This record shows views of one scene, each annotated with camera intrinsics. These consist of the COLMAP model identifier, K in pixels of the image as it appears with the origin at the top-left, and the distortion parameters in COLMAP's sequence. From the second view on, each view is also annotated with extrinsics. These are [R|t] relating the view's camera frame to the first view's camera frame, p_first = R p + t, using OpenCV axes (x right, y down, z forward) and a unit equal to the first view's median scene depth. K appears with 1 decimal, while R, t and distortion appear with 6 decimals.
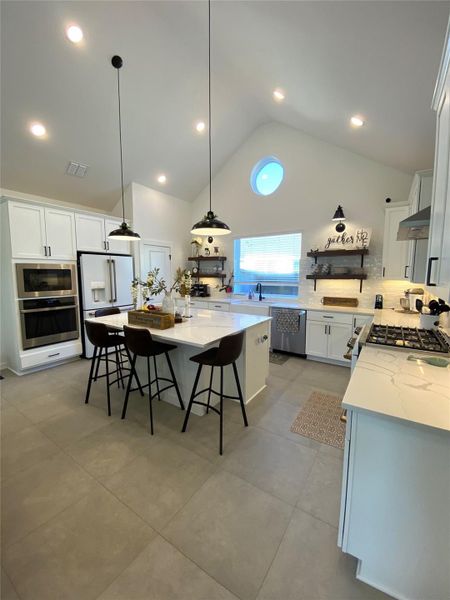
lens RADIAL K [[242.3, 0, 225.3], [0, 242.3, 296.9], [0, 0, 1]] dist [0.031252, -0.026088]
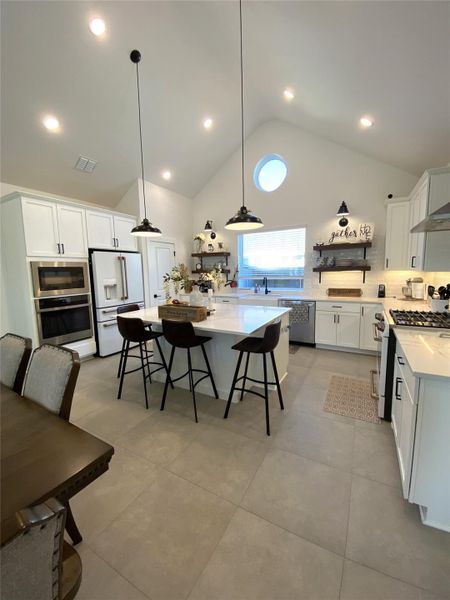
lens RADIAL K [[242.3, 0, 225.3], [0, 242.3, 296.9], [0, 0, 1]] dist [0.031252, -0.026088]
pose [[0.996867, -0.030334, 0.073050, -0.154550], [0.029473, 0.999483, 0.012832, 0.012723], [-0.073401, -0.010639, 0.997246, -0.025324]]
